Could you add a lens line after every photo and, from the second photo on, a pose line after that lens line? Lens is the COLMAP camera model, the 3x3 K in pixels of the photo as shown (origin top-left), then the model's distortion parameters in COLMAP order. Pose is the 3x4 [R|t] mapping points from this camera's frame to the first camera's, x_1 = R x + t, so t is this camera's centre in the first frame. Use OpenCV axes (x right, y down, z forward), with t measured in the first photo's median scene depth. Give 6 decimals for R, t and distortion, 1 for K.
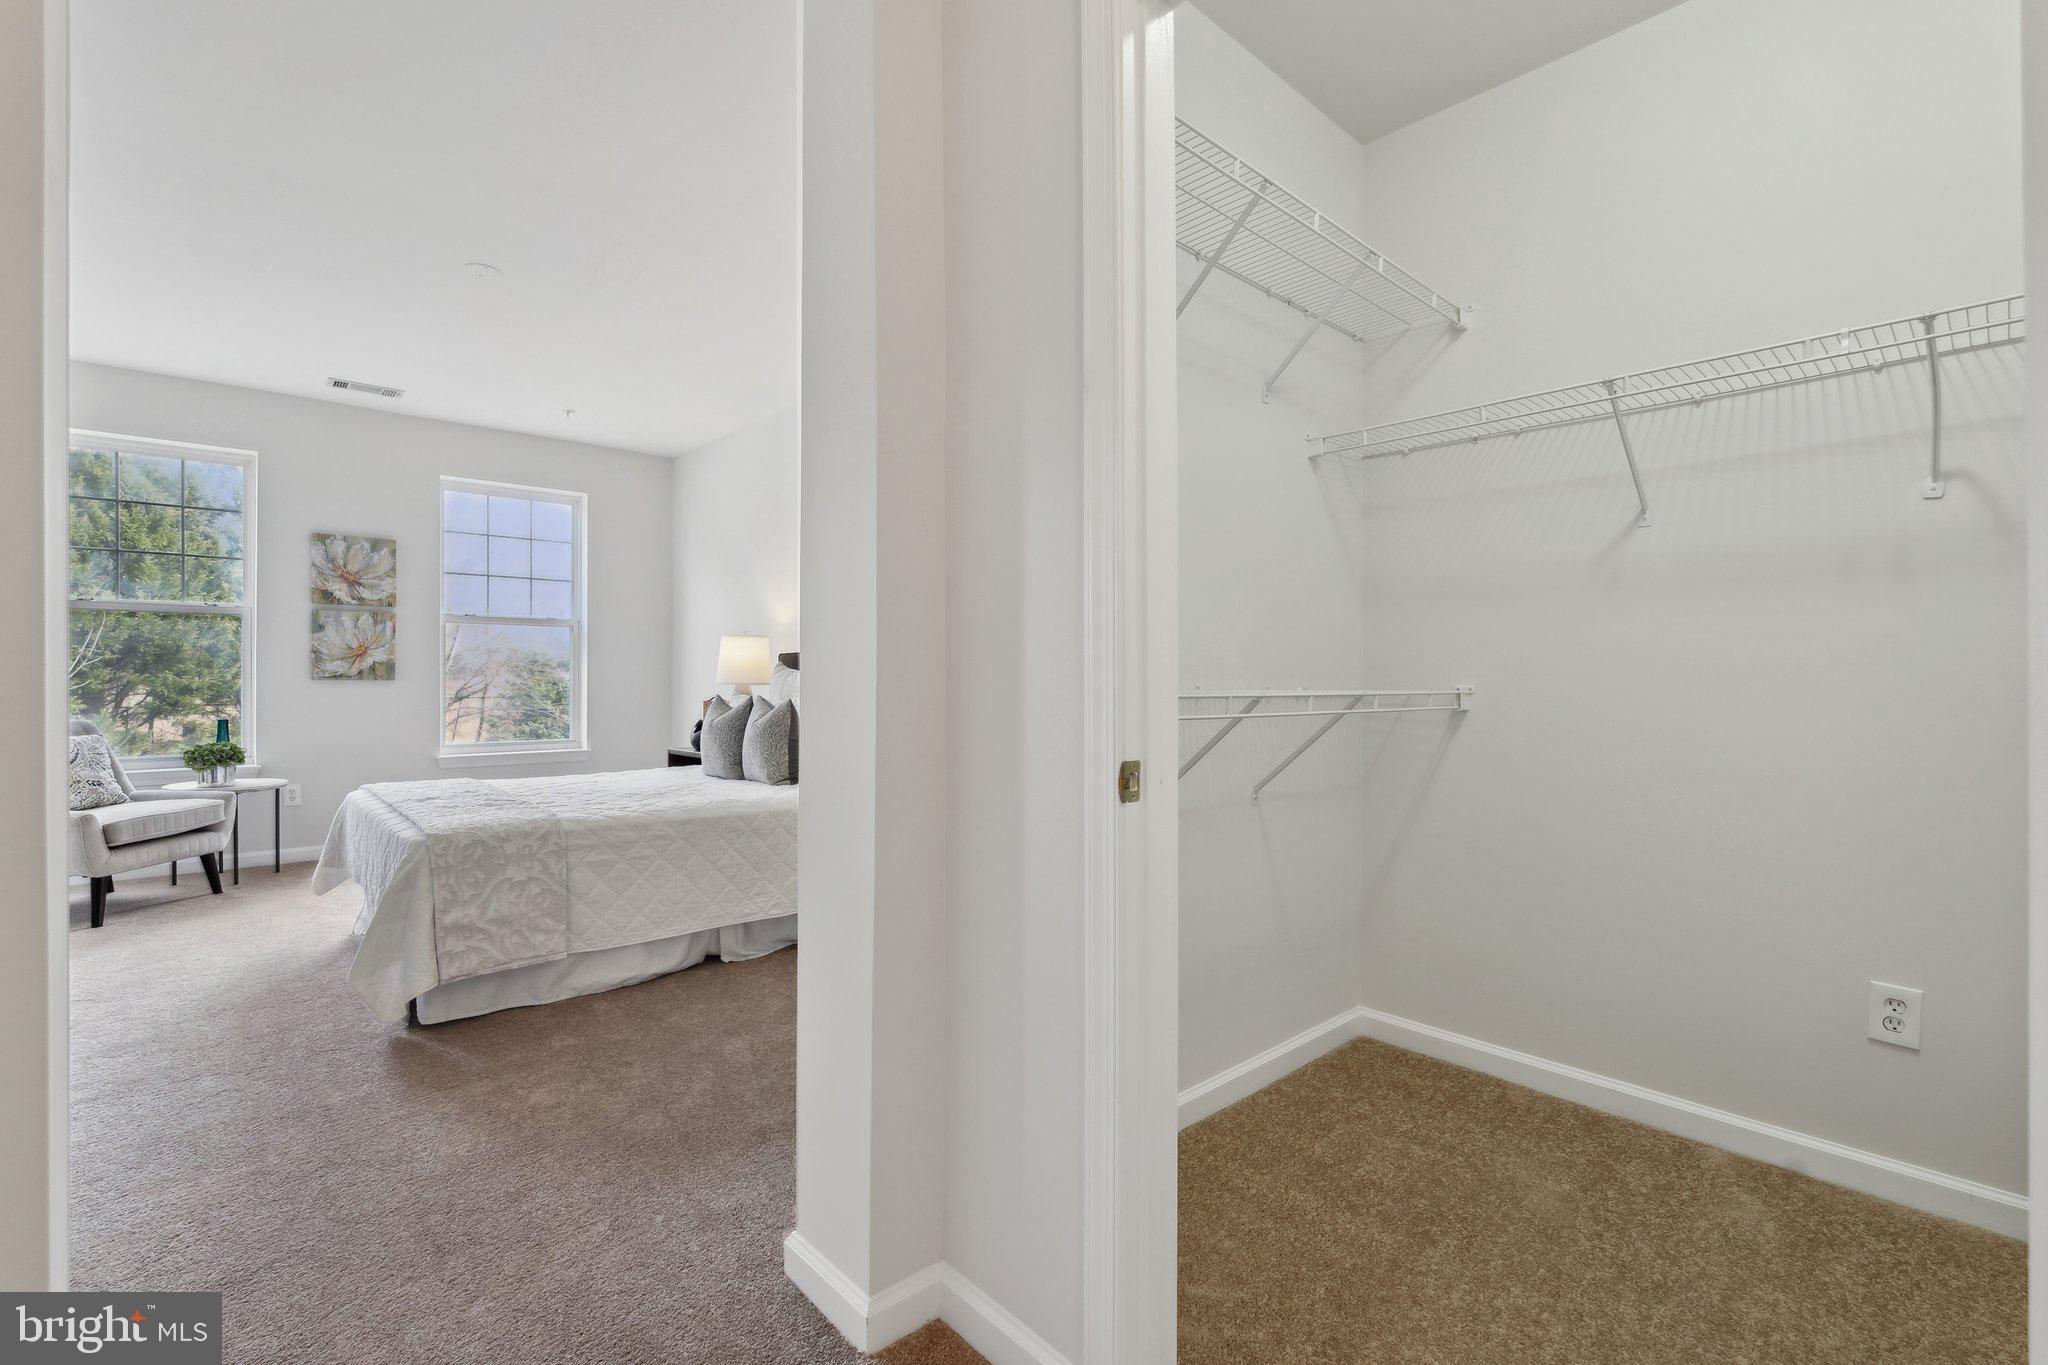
lens RADIAL K [[912.1, 0, 1021.8], [0, 912.1, 683.3], [0, 0, 1]] dist [-0.003310, -0.000662]
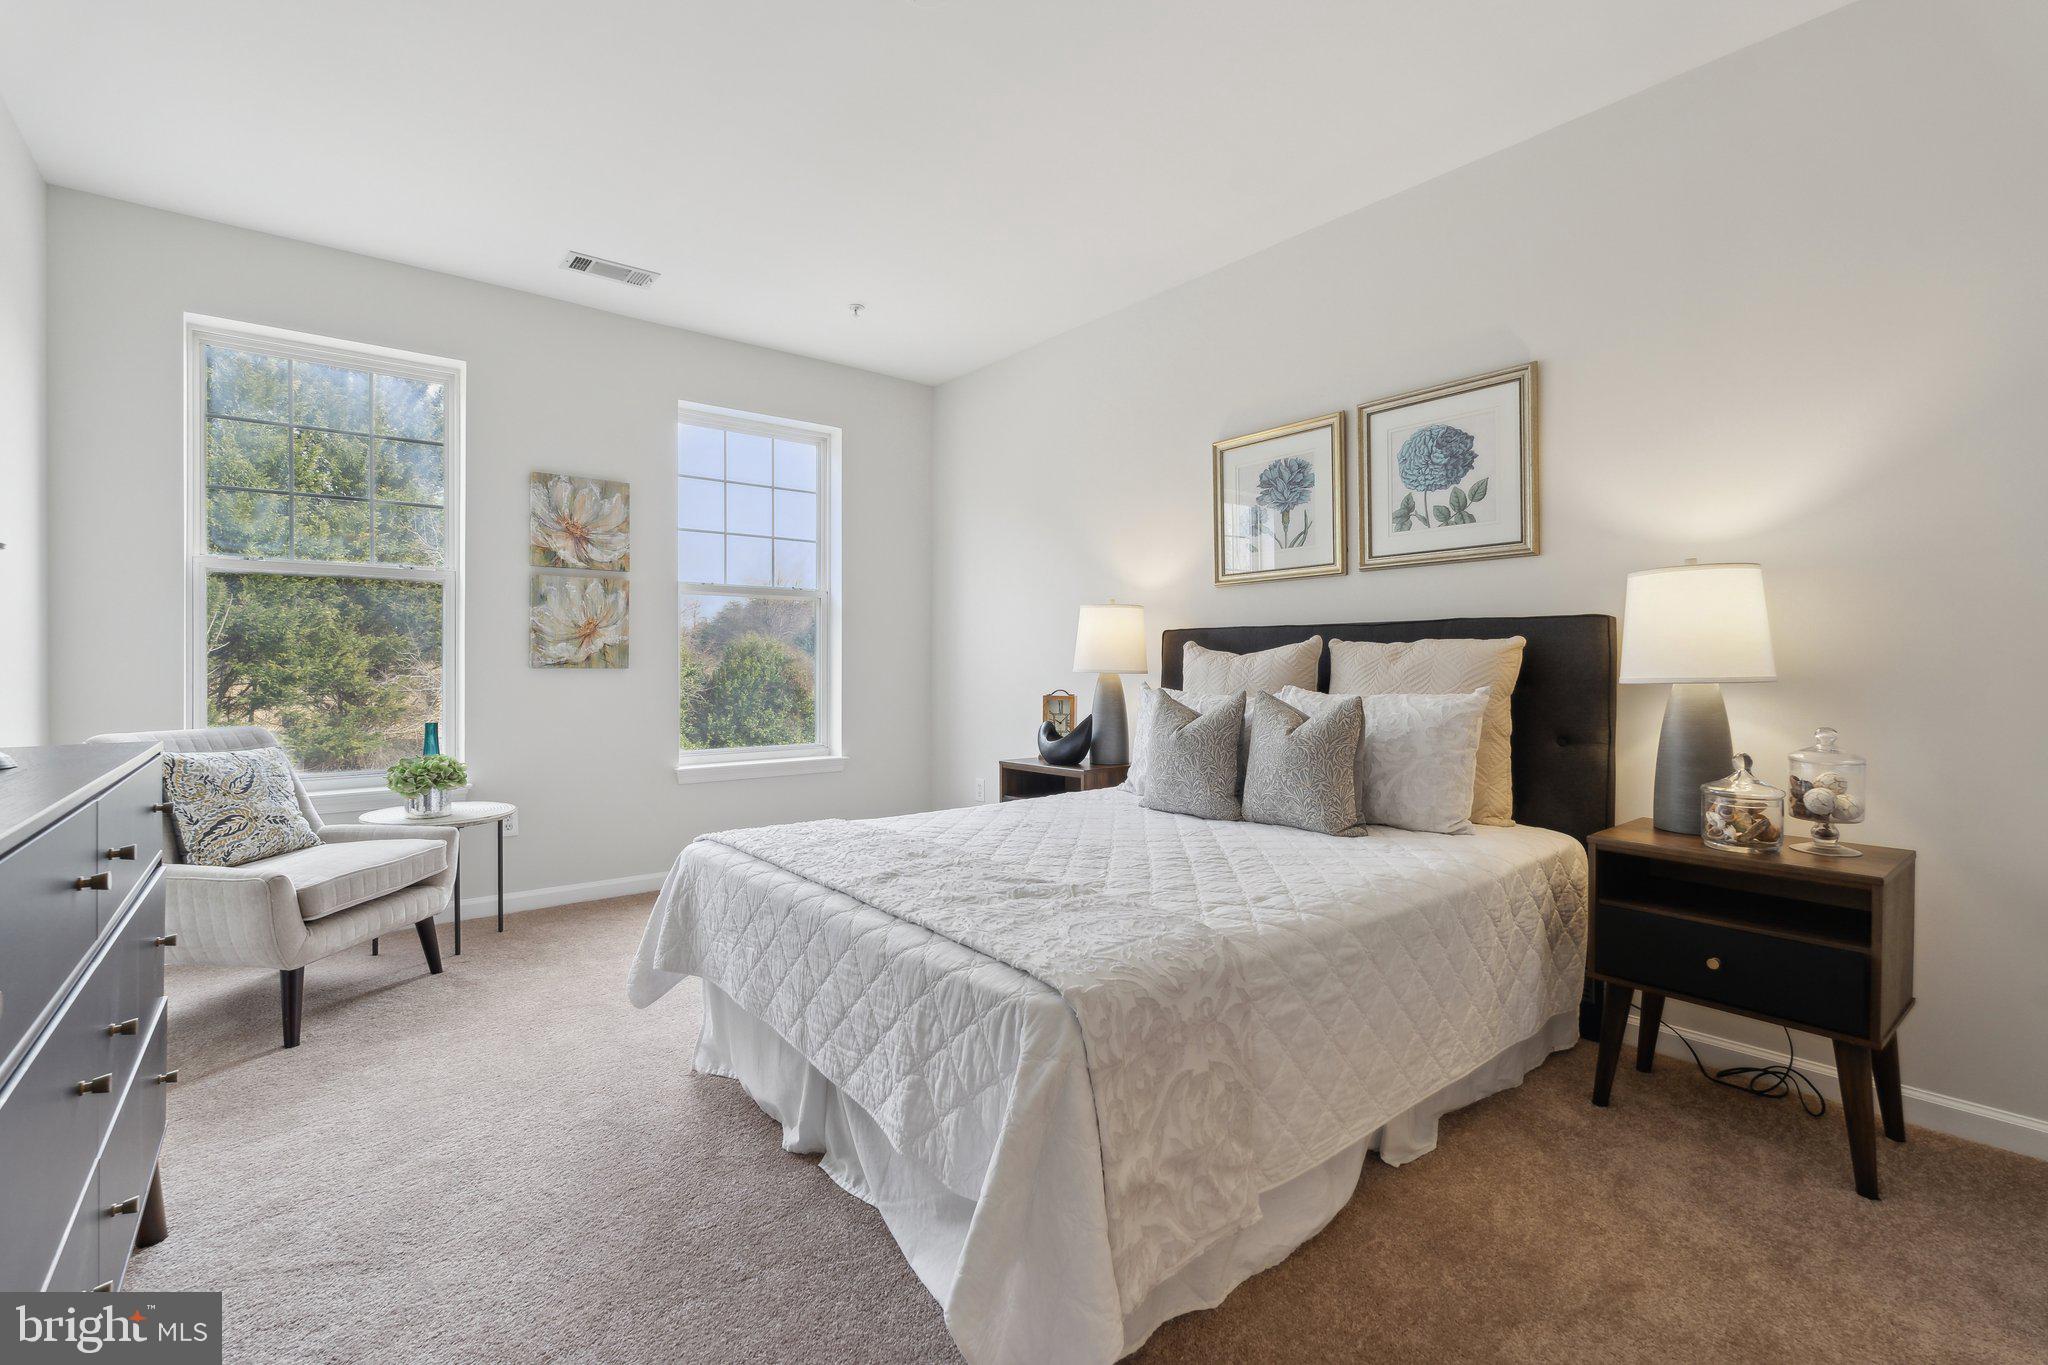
lens RADIAL K [[912.1, 0, 1018.0], [0, 912.1, 664.2], [0, 0, 1]] dist [-0.003310, -0.000662]
pose [[0.998612, -0.003230, -0.052566, -0.401166], [0.002889, 0.999974, -0.006565, -0.001406], [0.052586, 0.006404, 0.998596, 0.321510]]
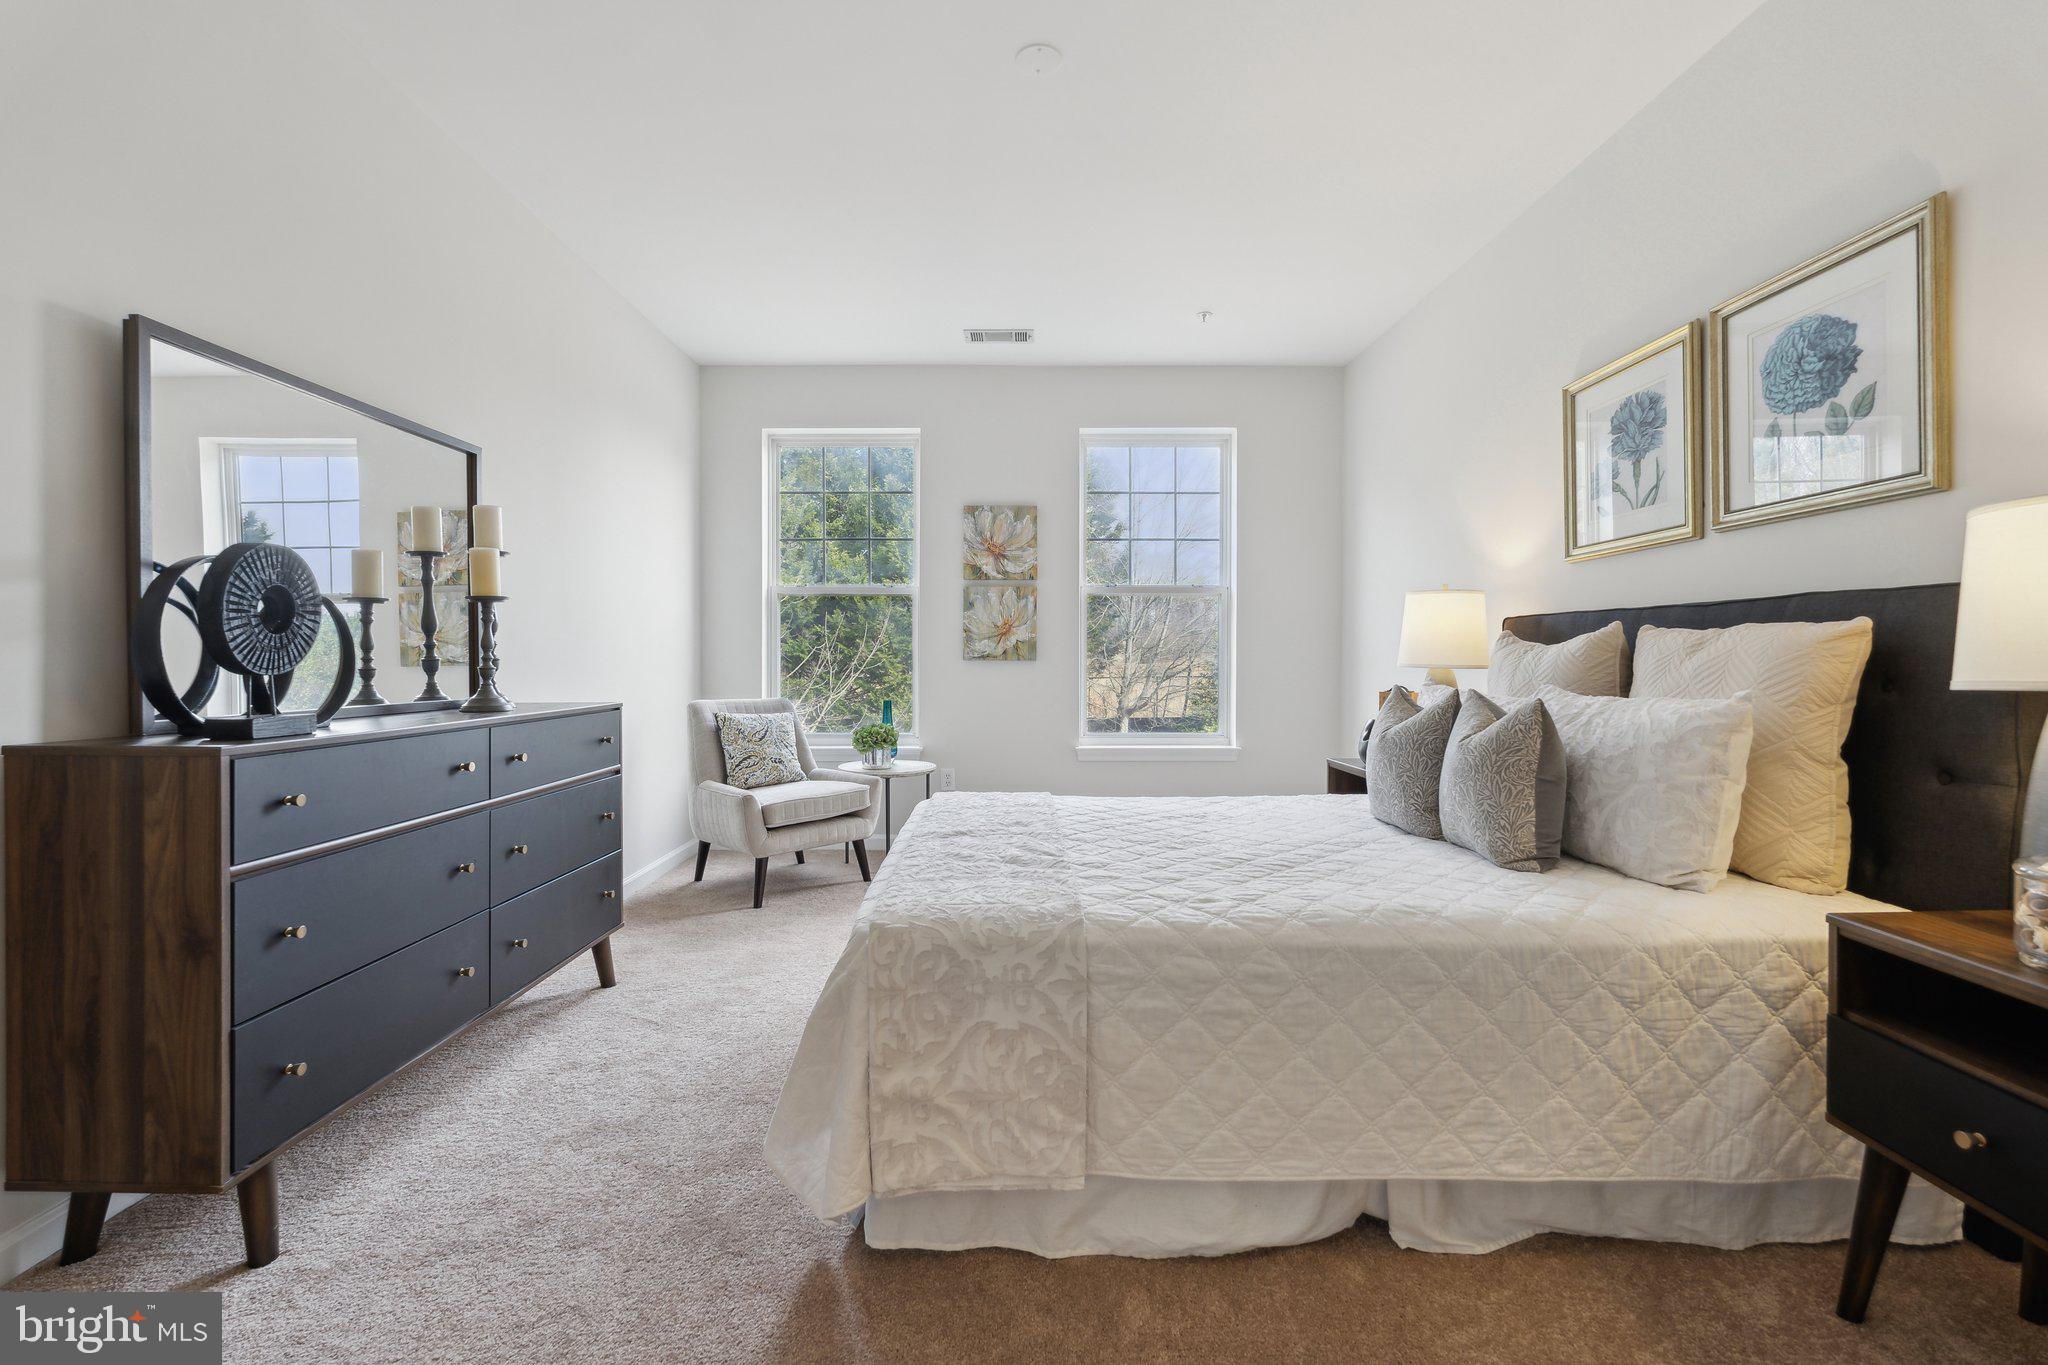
lens RADIAL K [[912.1, 0, 1016.6], [0, 912.1, 664.1], [0, 0, 1]] dist [-0.003310, -0.000662]
pose [[0.742906, 0.002647, -0.669391, -0.117456], [-0.002435, 0.999996, 0.001253, -0.001502], [0.669392, 0.000699, 0.742909, 0.385166]]
